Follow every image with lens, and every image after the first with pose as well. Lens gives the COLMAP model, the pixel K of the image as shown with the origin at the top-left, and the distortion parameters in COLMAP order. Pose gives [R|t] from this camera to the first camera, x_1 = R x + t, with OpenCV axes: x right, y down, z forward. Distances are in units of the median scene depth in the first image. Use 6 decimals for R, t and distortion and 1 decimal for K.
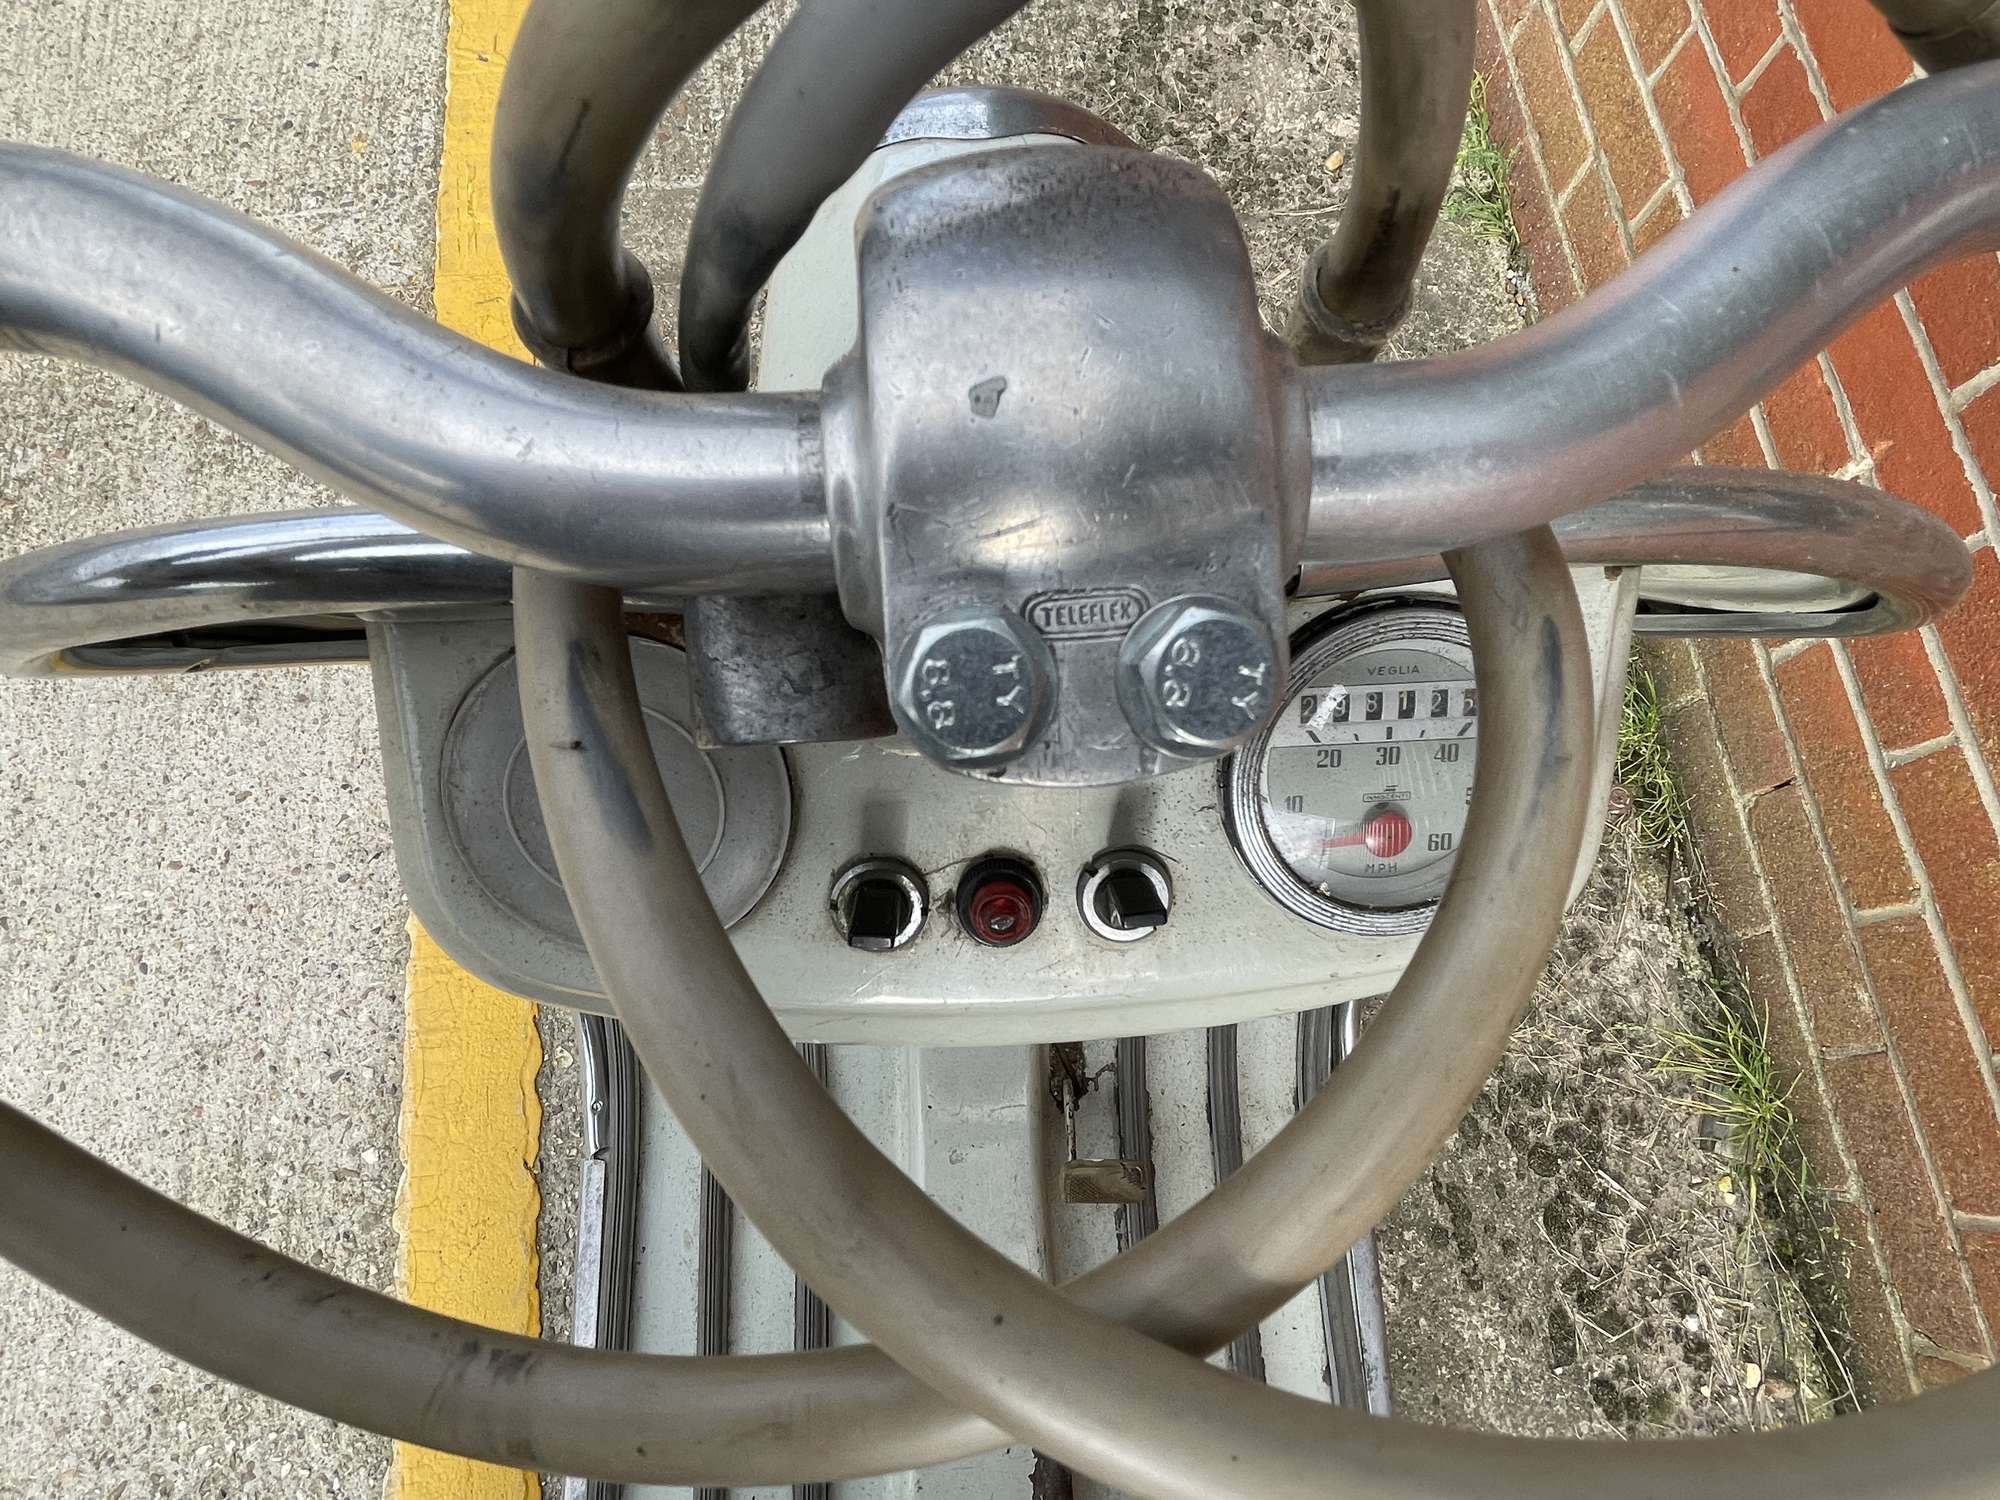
lens RADIAL K [[1126.8, 0, 1003.2], [0, 1126.8, 745.2], [0, 0, 1]] dist [-0.012268, 0.008354]
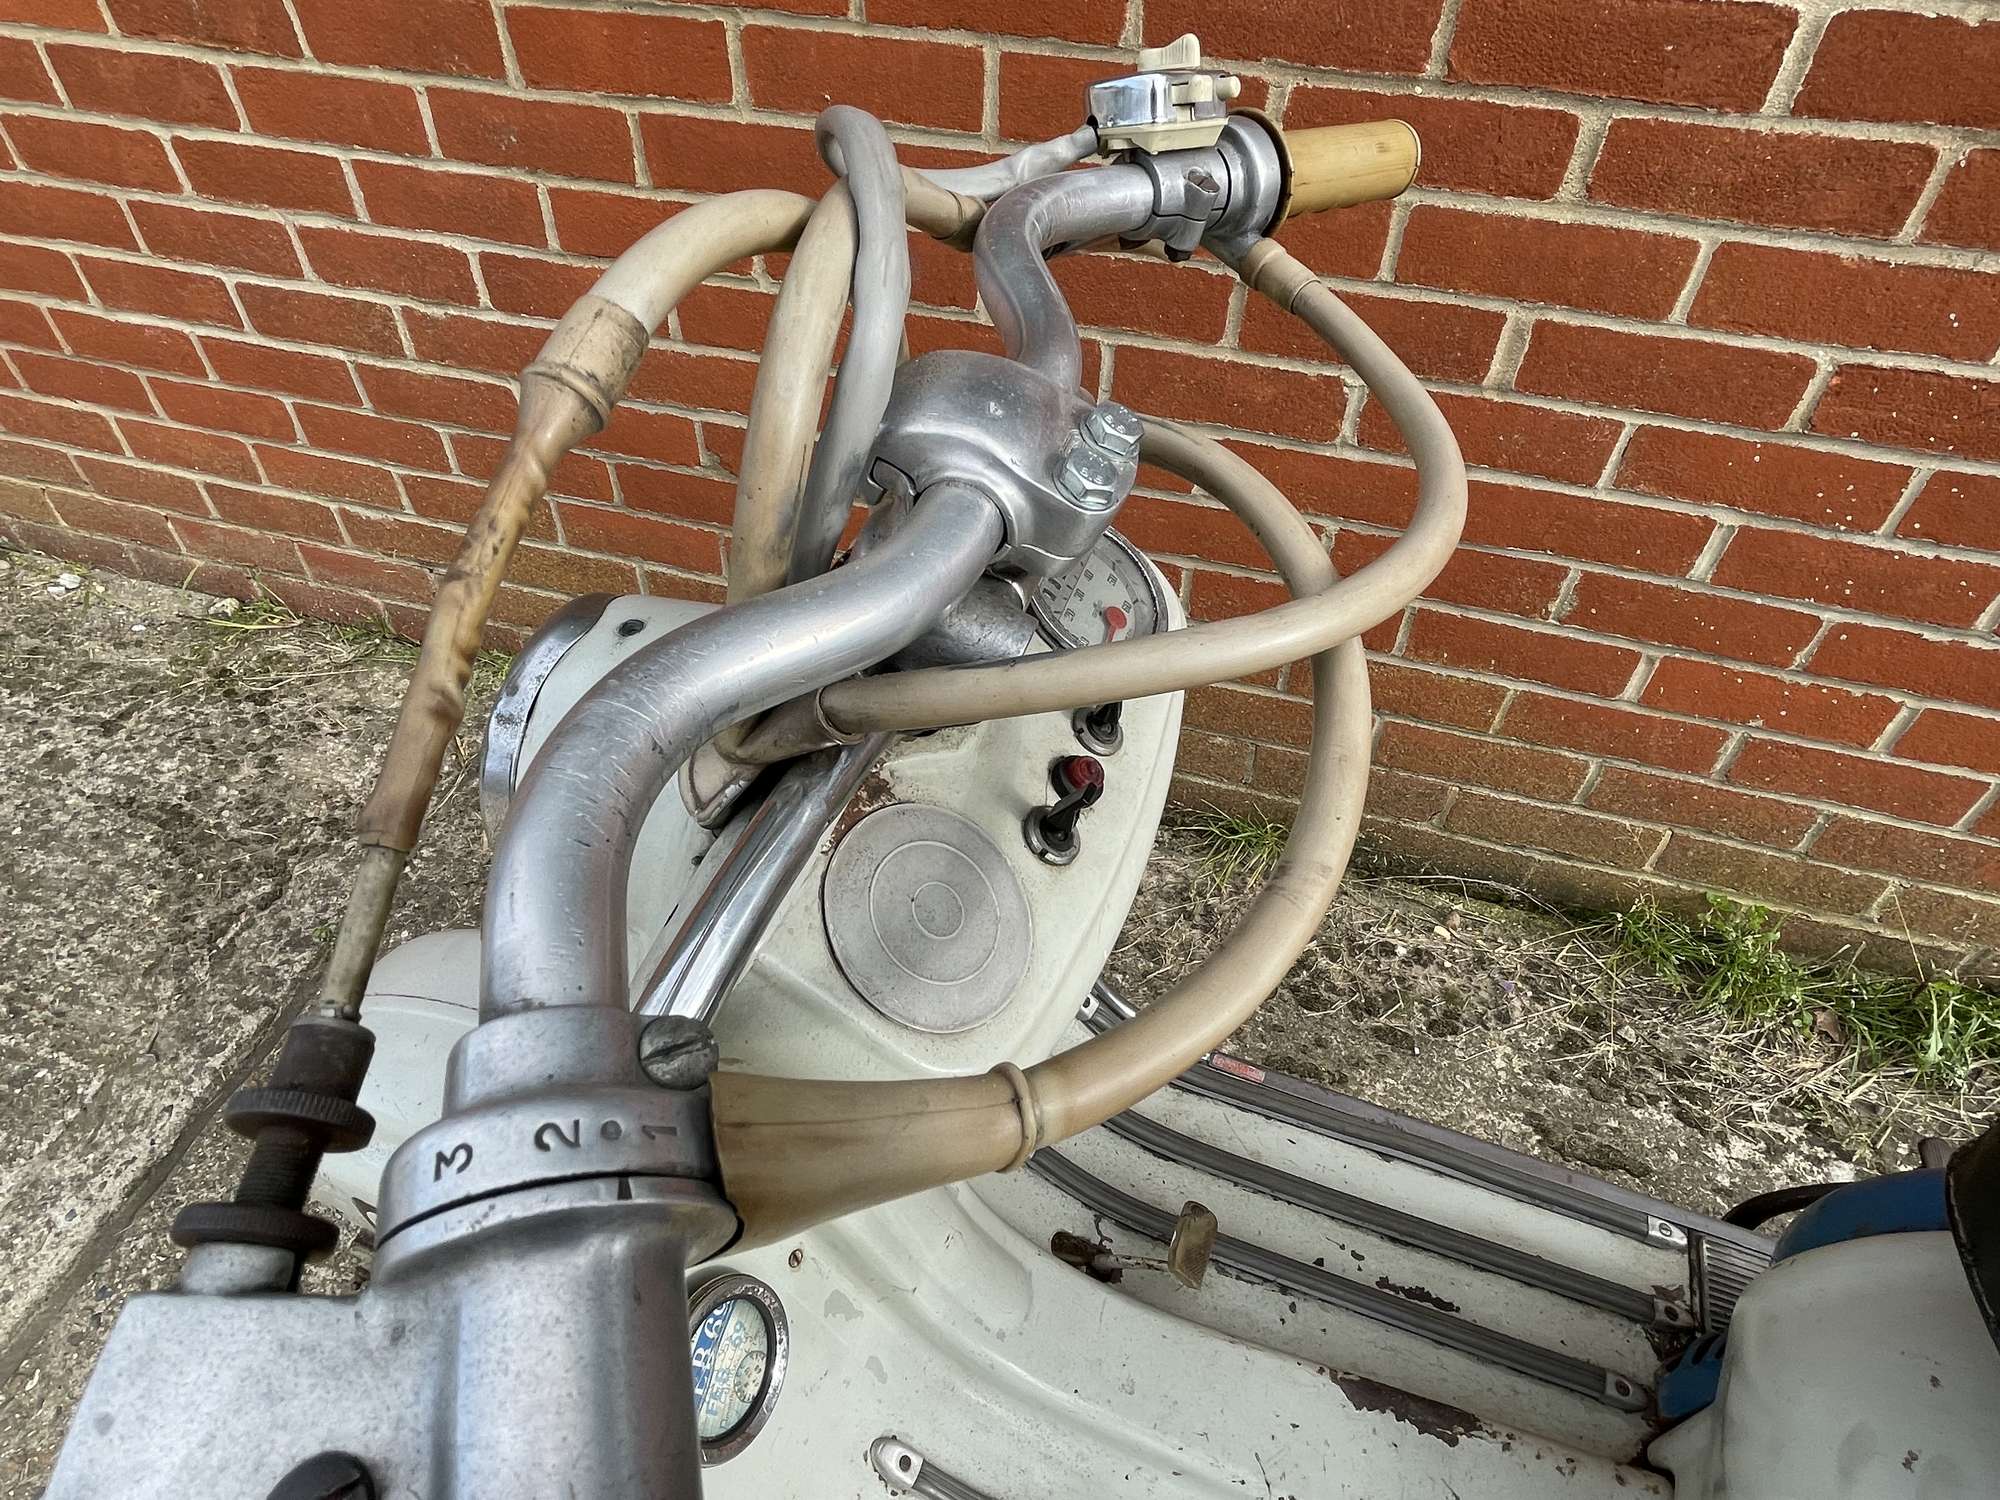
lens RADIAL K [[1126.8, 0, 1001.0], [0, 1126.8, 749.1], [0, 0, 1]] dist [-0.012268, 0.008354]
pose [[0.384120, -0.691119, 0.612214, -0.220153], [0.882297, 0.470138, -0.022847, 0.011786], [-0.272035, 0.548931, 0.790362, -0.061132]]
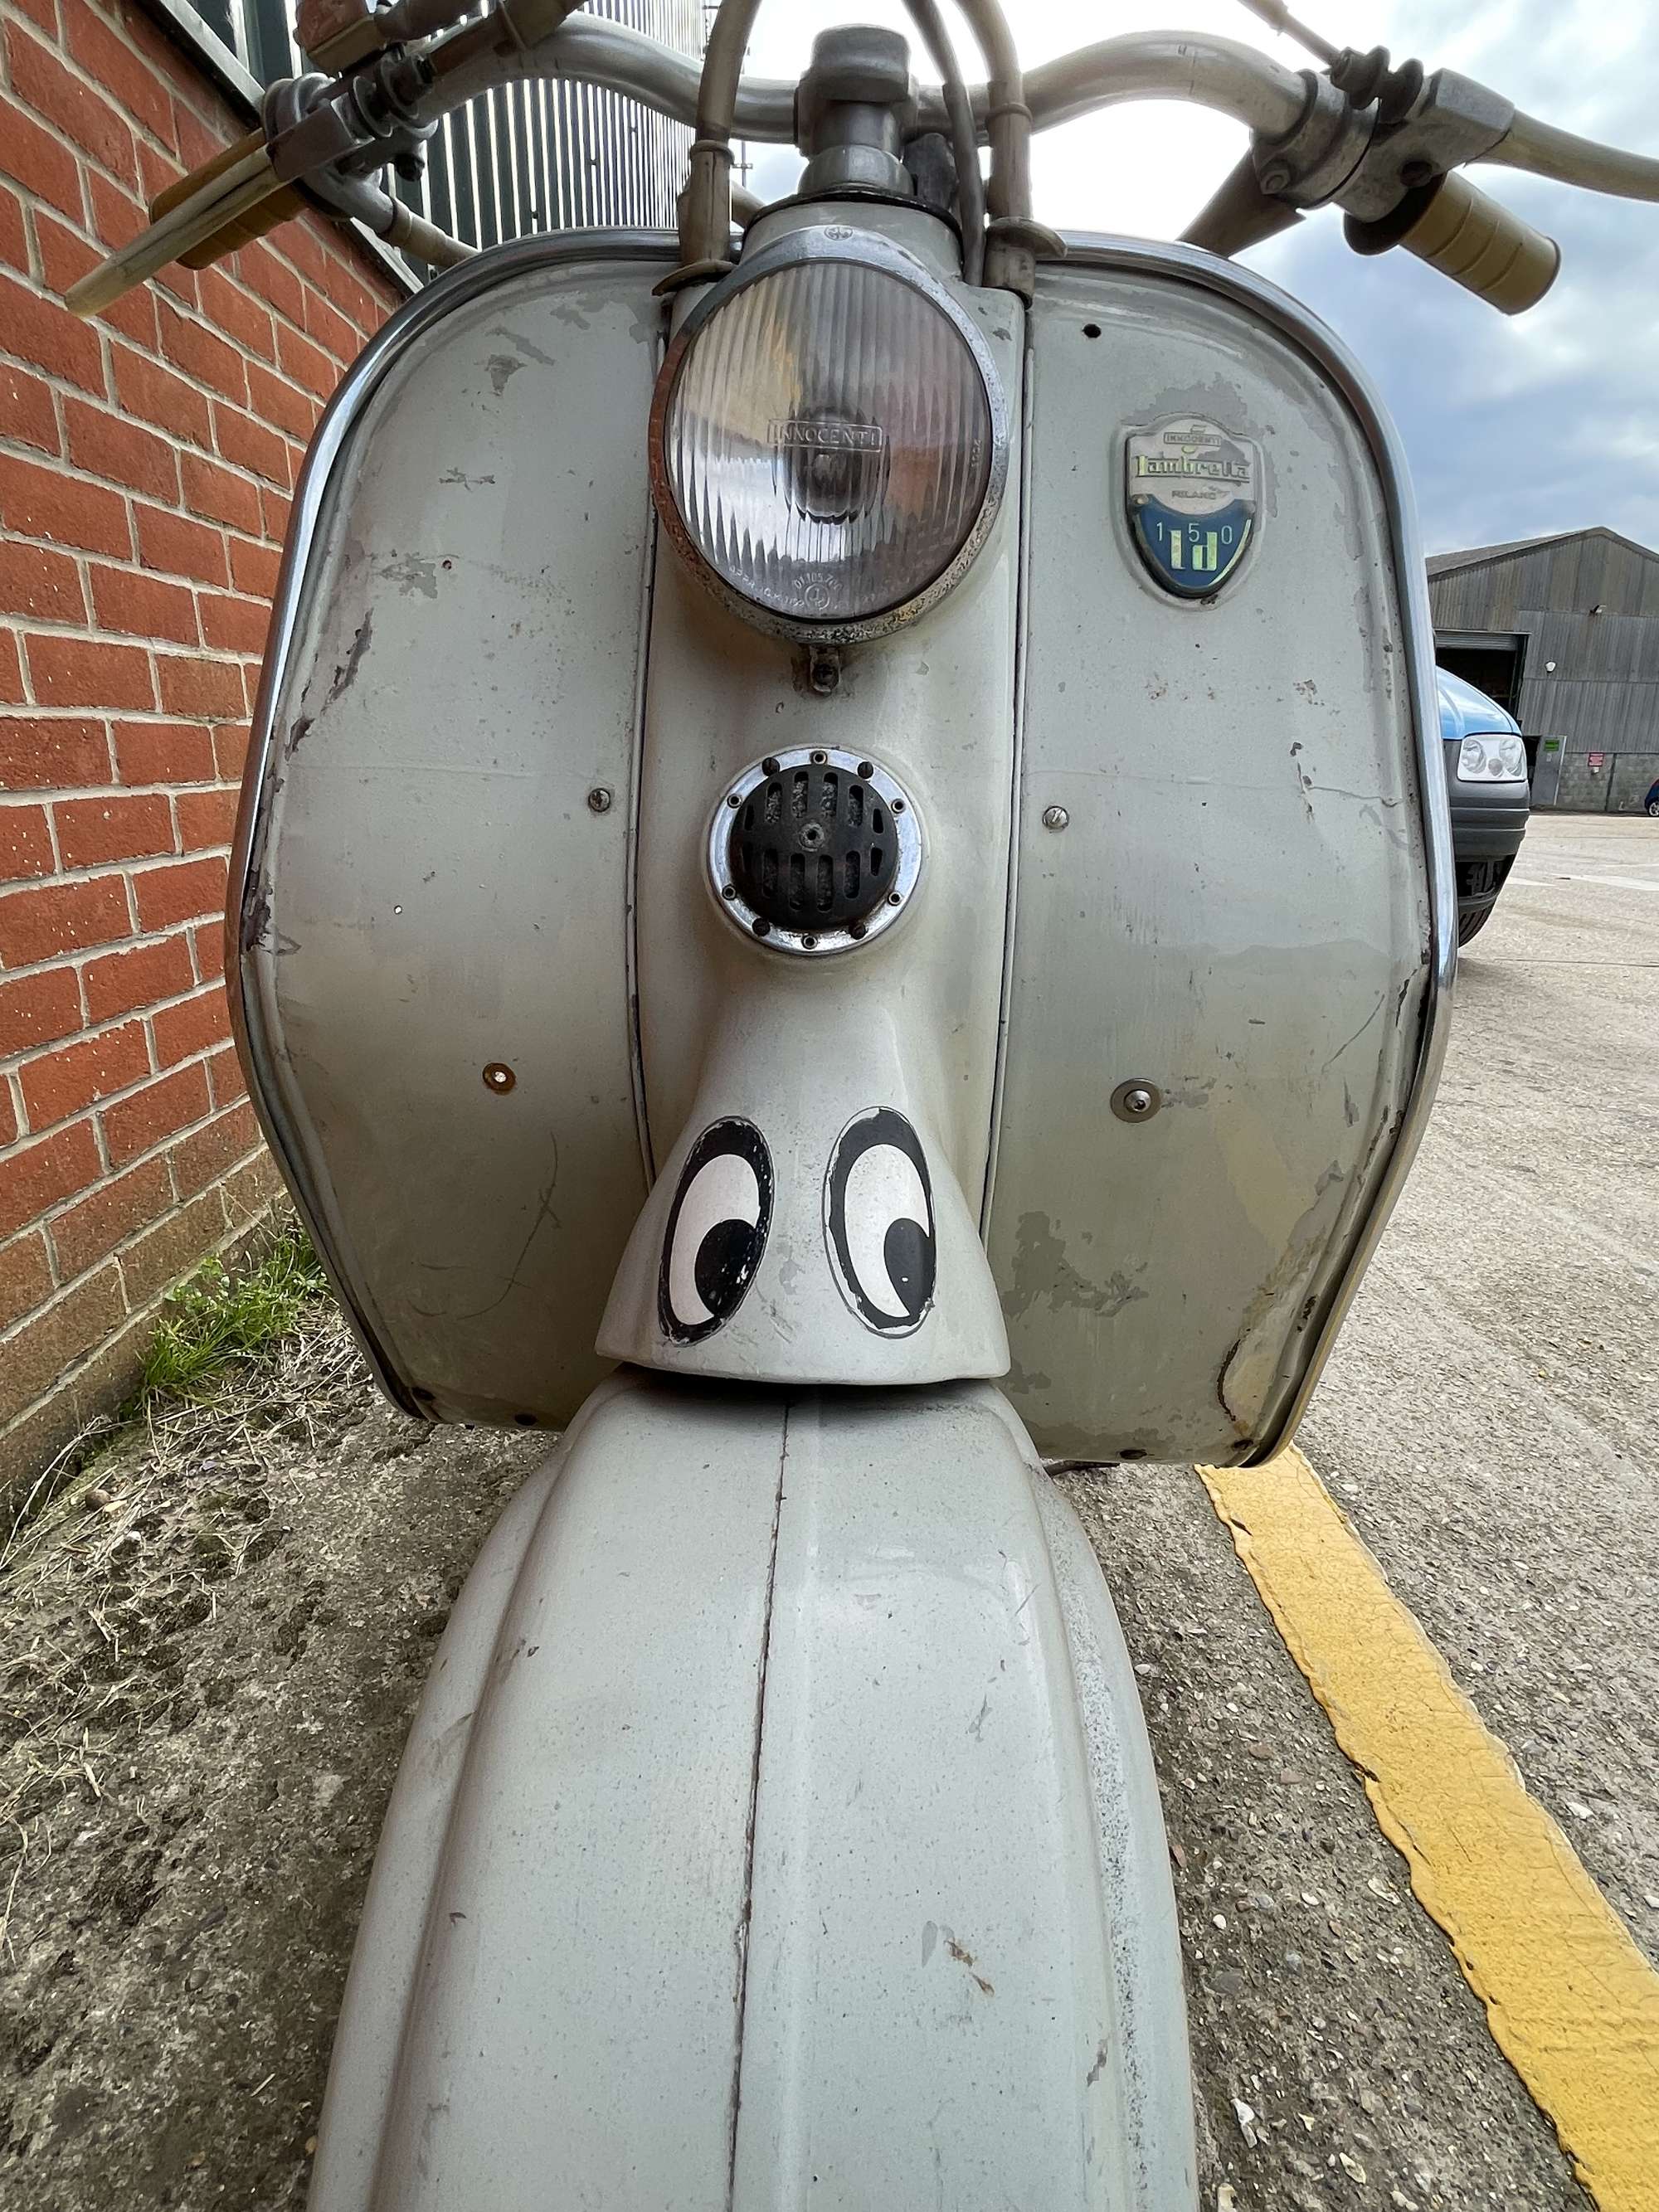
lens RADIAL K [[1246.3, 0, 827.4], [0, 1246.3, 1108.7], [0, 0, 1]] dist [-0.012268, 0.008354]
pose [[-0.992971, -0.090815, 0.075899, -0.056854], [0.074434, 0.019410, 0.997037, -0.552350], [-0.092019, 0.995679, -0.012514, 0.560447]]
